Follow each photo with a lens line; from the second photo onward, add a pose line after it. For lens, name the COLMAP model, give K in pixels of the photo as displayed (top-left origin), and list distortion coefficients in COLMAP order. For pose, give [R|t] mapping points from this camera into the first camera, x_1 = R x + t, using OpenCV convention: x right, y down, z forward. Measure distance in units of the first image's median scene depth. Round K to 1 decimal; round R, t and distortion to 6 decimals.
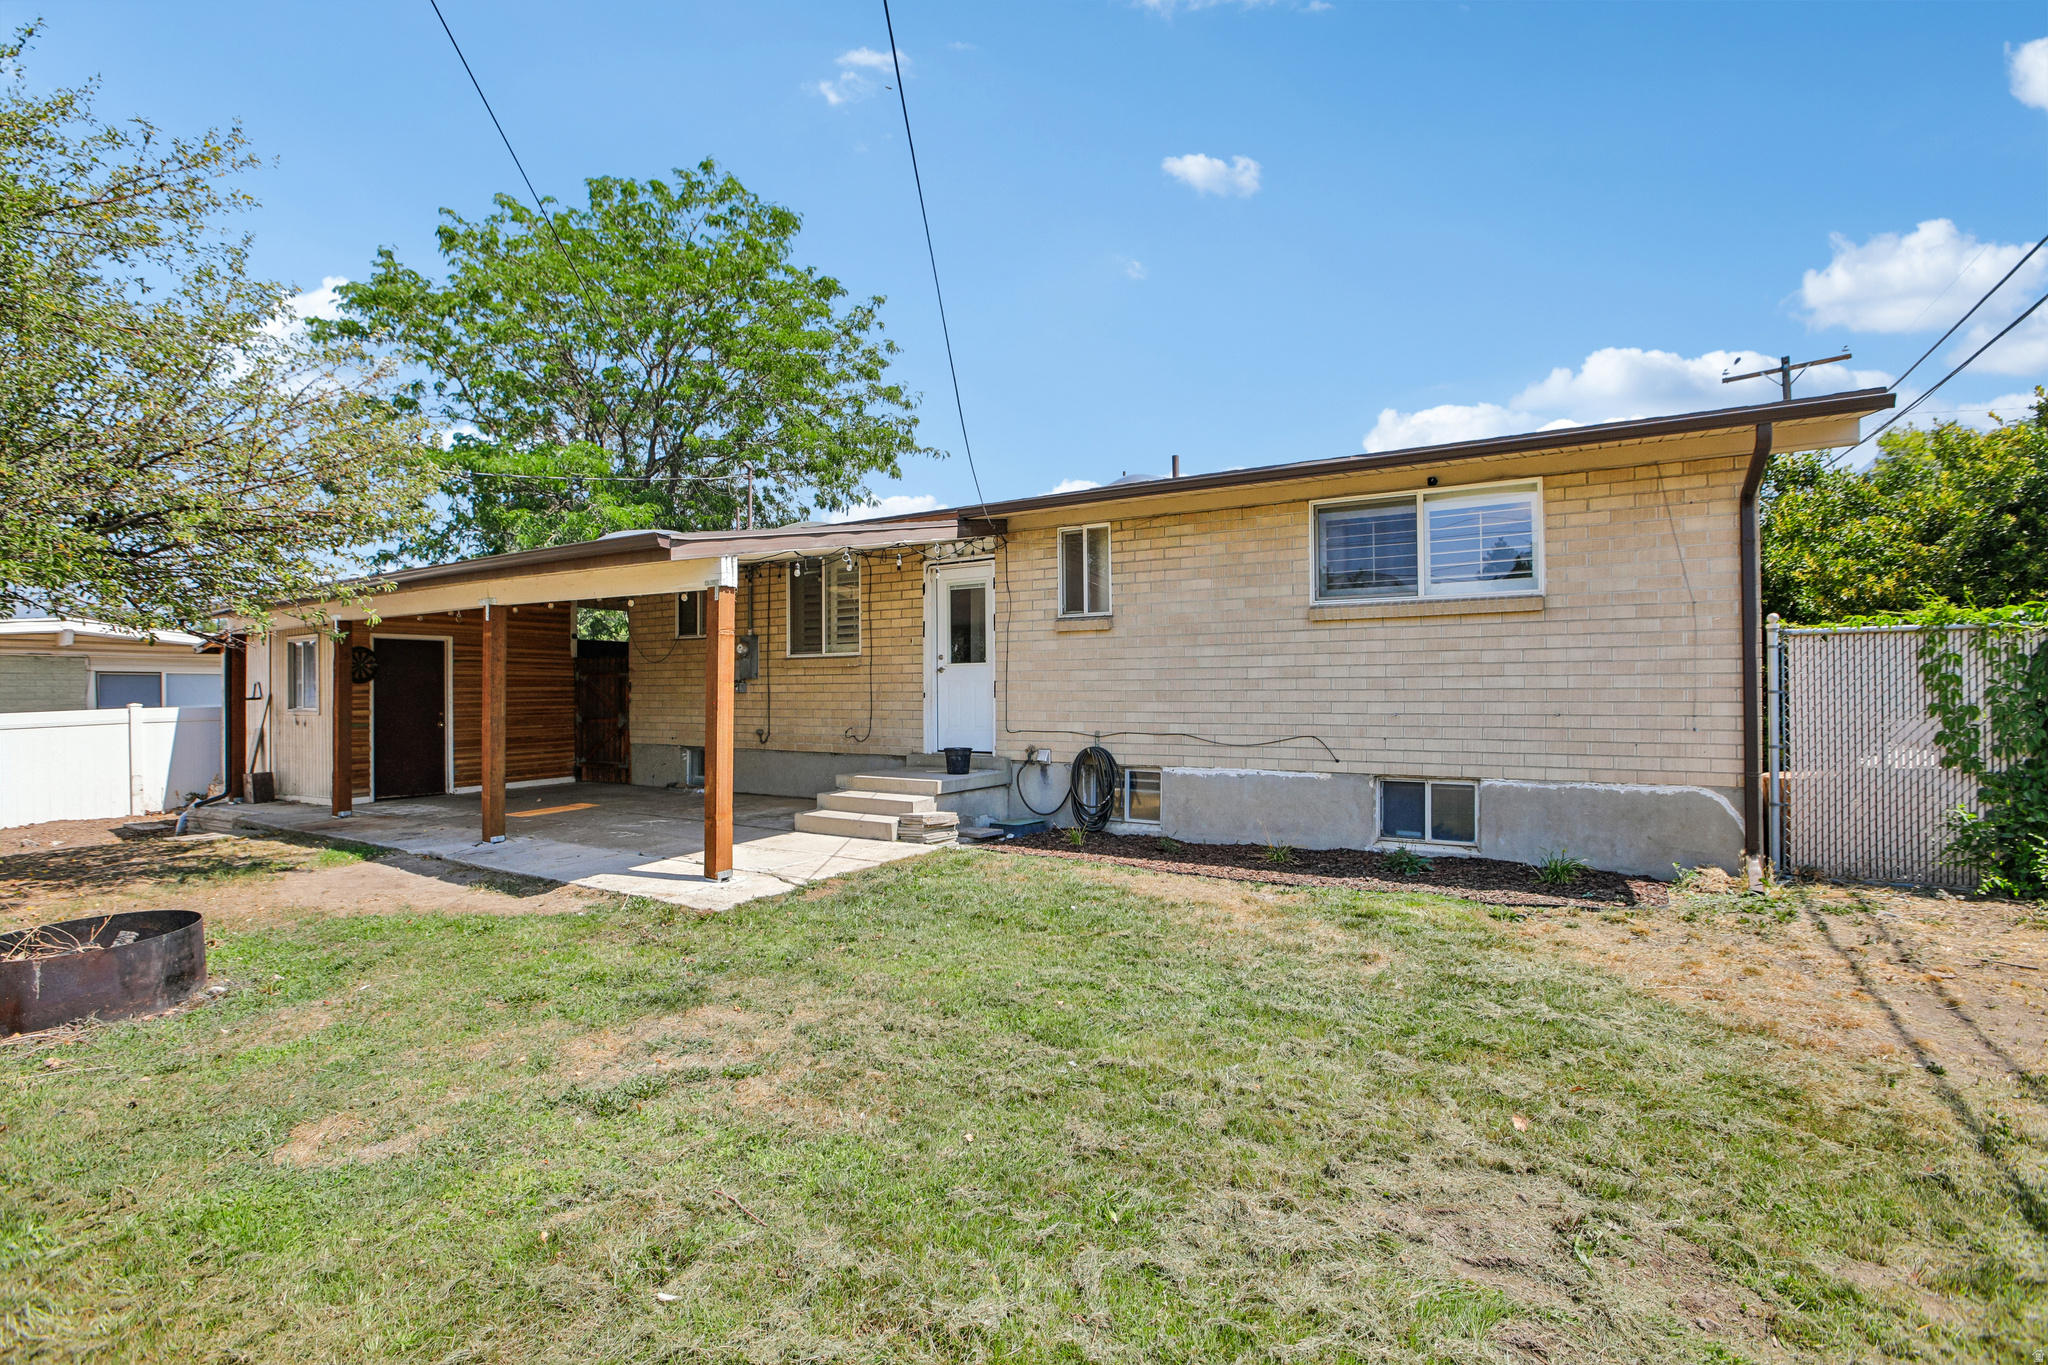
lens RADIAL K [[963.6, 0, 1024.0], [0, 963.6, 682.5], [0, 0, 1]] dist [-0.043734, 0.015872]
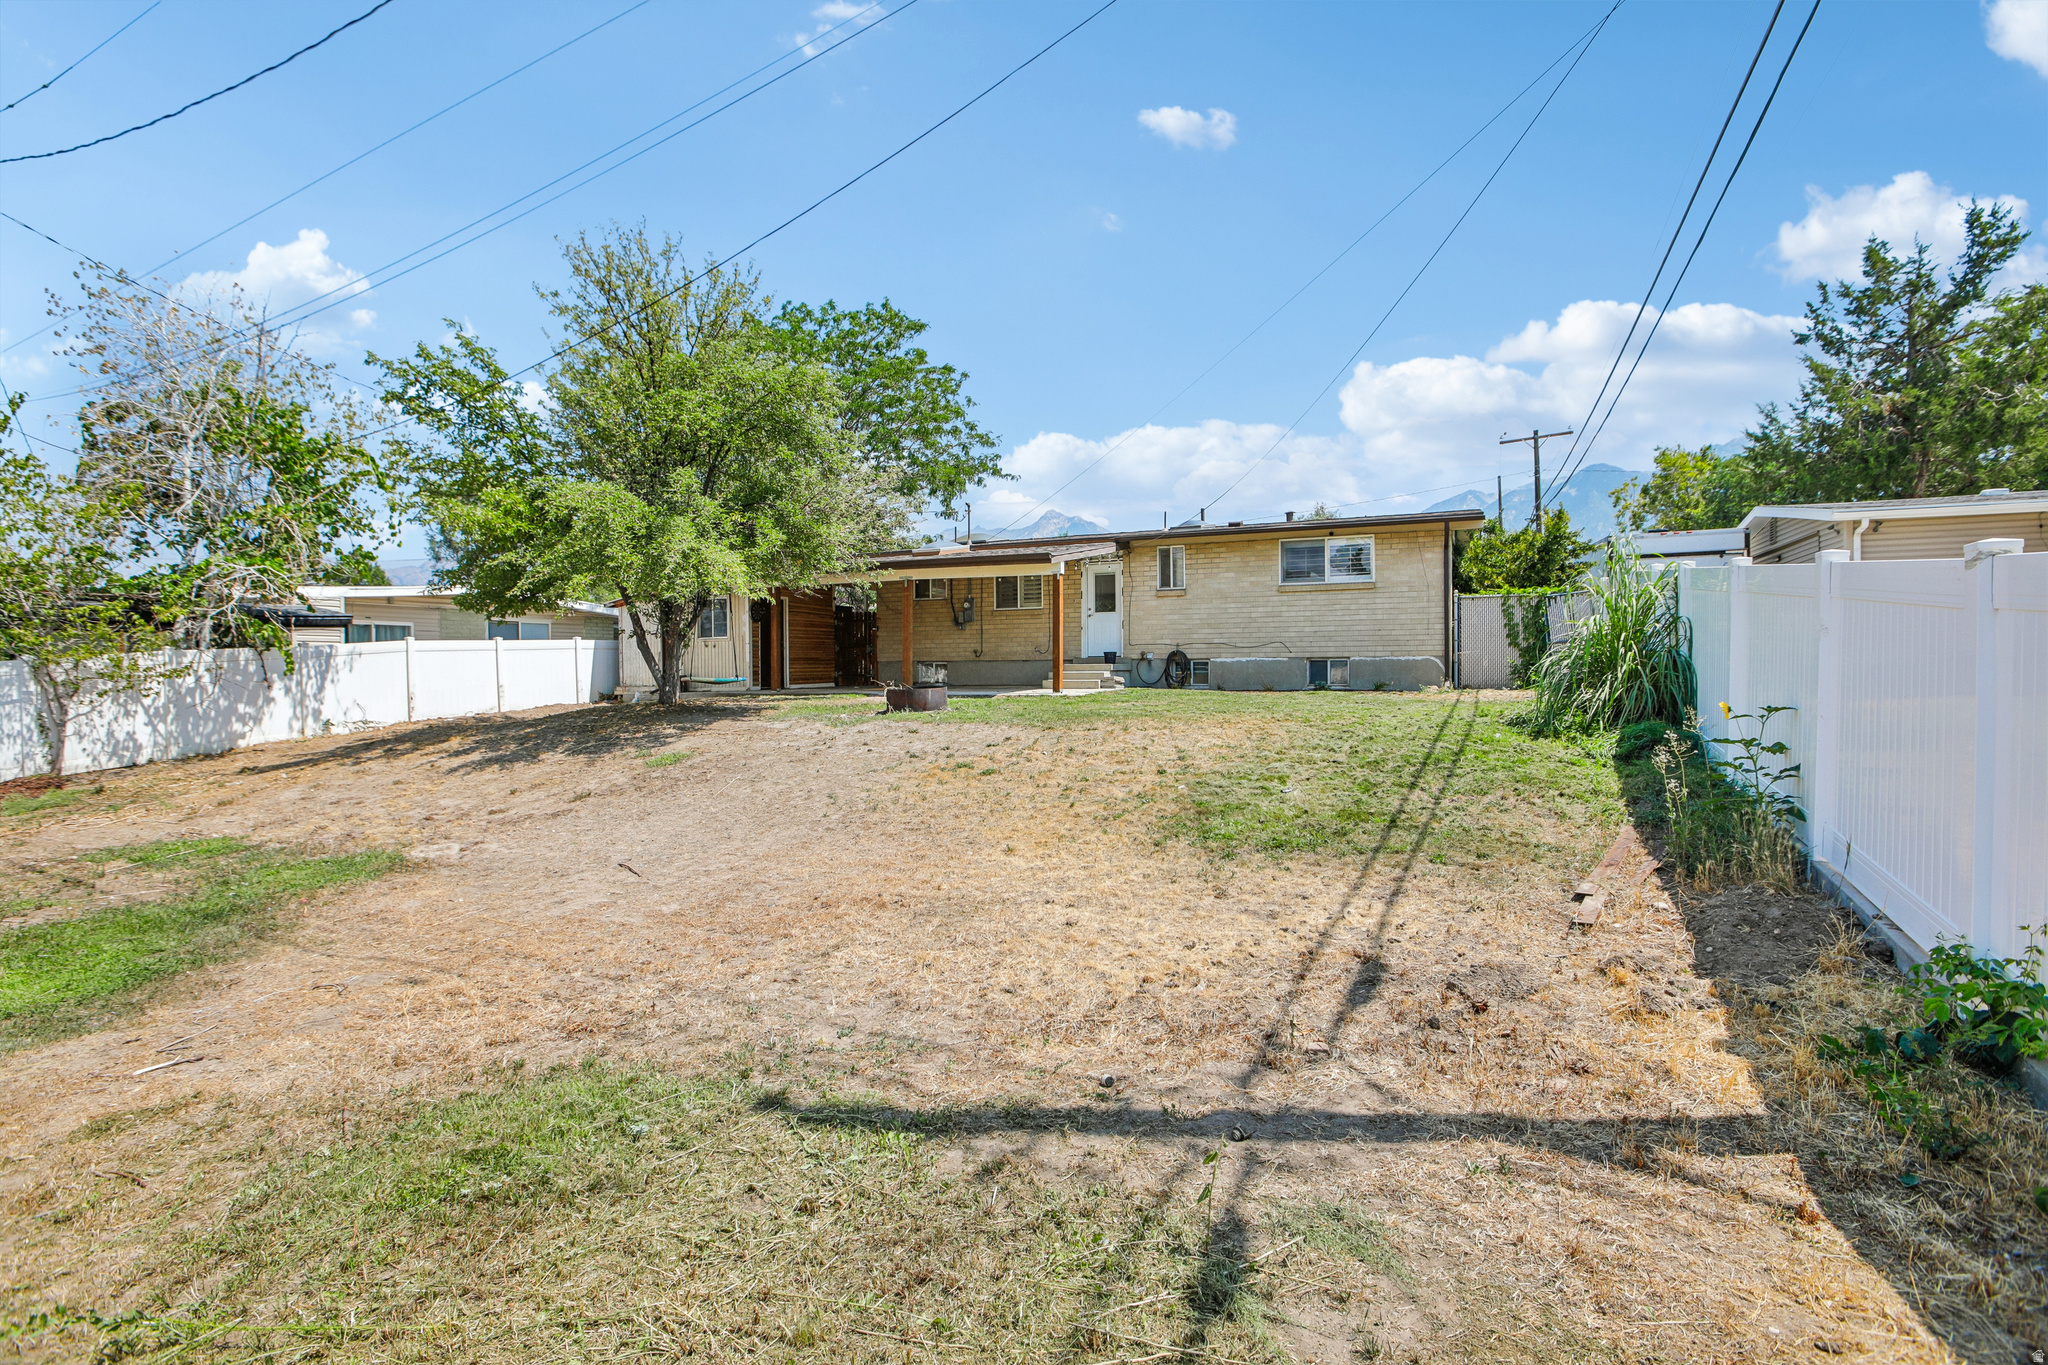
lens RADIAL K [[979.6, 0, 1019.9], [0, 979.6, 684.1], [0, 0, 1]] dist [-0.054133, 0.017865]
pose [[0.993524, -0.003553, 0.113566, -0.567324], [0.000531, 0.999645, 0.026638, 0.091414], [-0.113621, -0.026405, 0.993173, -1.216943]]
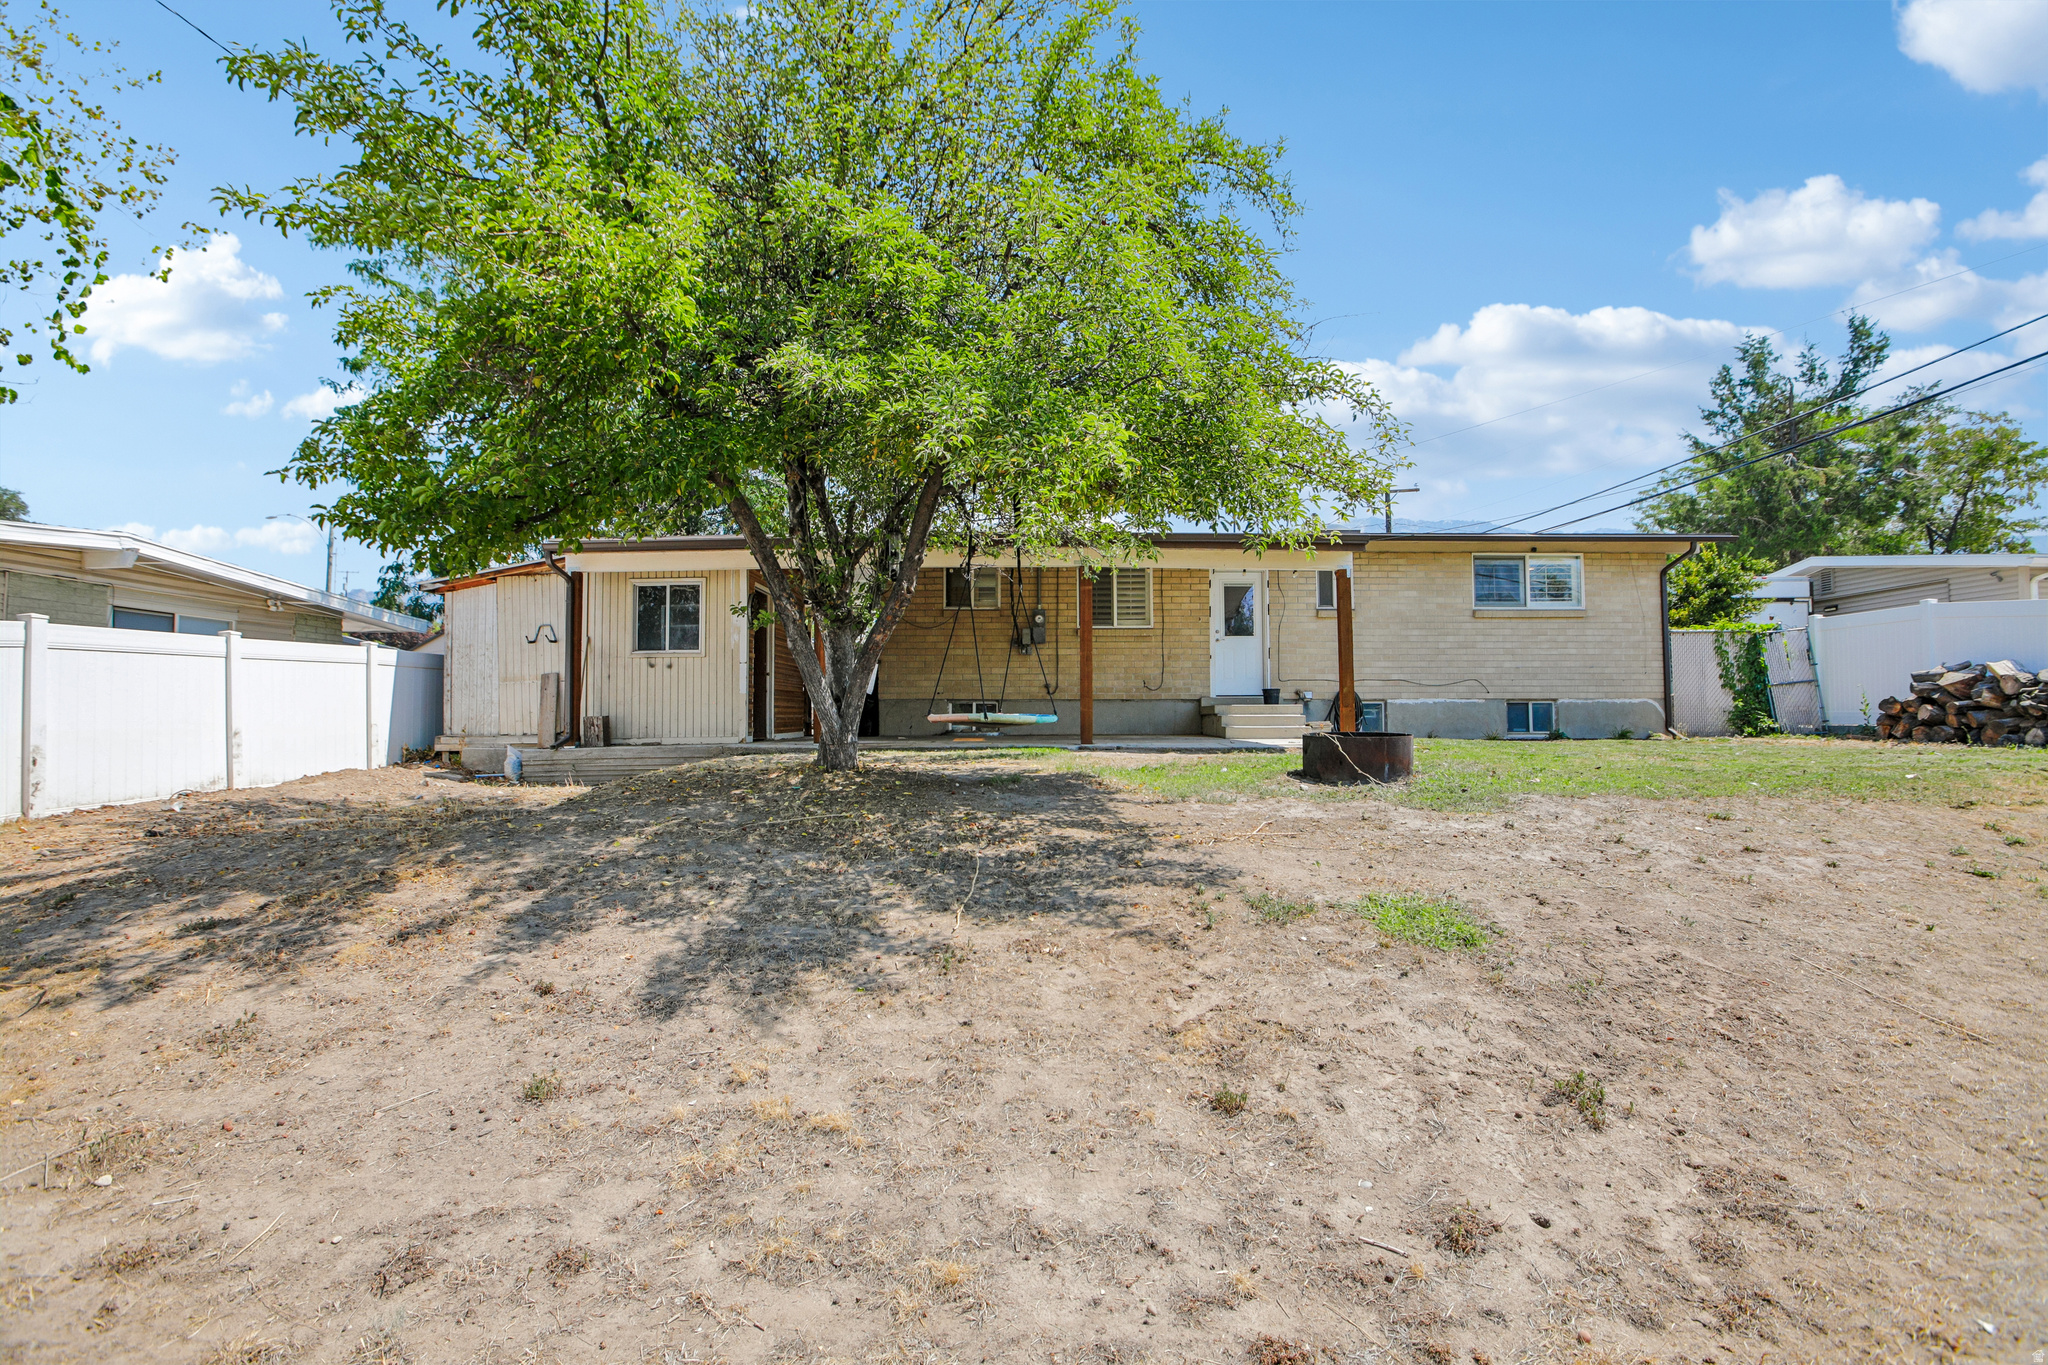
lens RADIAL K [[979.6, 0, 1019.9], [0, 979.6, 684.1], [0, 0, 1]] dist [-0.054133, 0.017865]
pose [[0.853337, 0.025247, 0.520748, -1.369830], [-0.008821, 0.999383, -0.033997, 0.131313], [-0.521285, 0.024417, 0.853033, -0.130185]]
